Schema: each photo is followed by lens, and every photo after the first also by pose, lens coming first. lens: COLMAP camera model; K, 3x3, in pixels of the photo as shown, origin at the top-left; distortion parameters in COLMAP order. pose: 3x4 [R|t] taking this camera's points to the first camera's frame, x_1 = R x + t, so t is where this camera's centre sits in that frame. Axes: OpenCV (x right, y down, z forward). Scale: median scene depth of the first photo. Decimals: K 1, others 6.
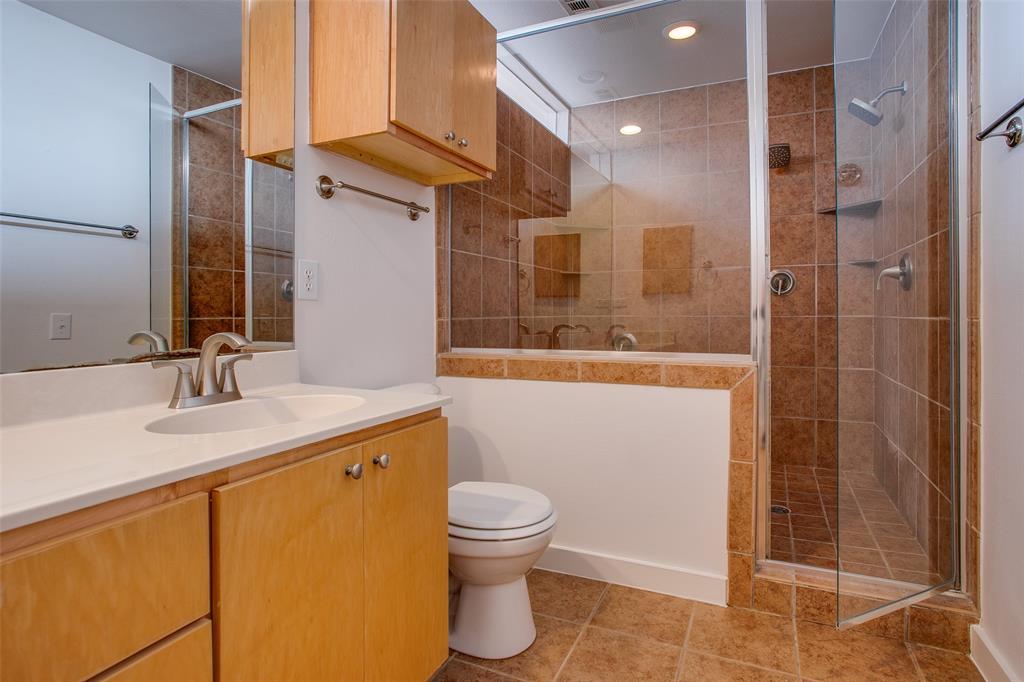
lens RADIAL K [[504.7, 0, 511.6], [0, 504.7, 317.5], [0, 0, 1]] dist [-0.042465, 0.024554]
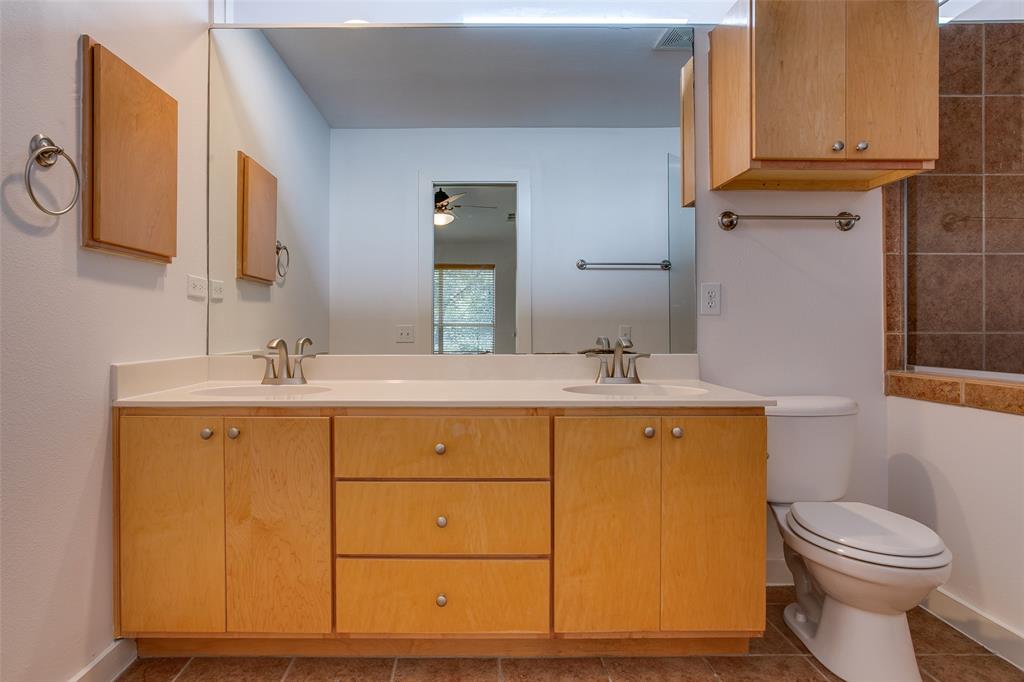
lens RADIAL K [[503.1, 0, 506.2], [0, 503.1, 338.3], [0, 0, 1]] dist [-0.061044, 0.024002]
pose [[0.477825, 0.021454, -0.878193, 0.337618], [-0.009921, 0.999770, 0.019025, 0.003712], [0.878399, -0.000378, 0.477927, -0.028762]]
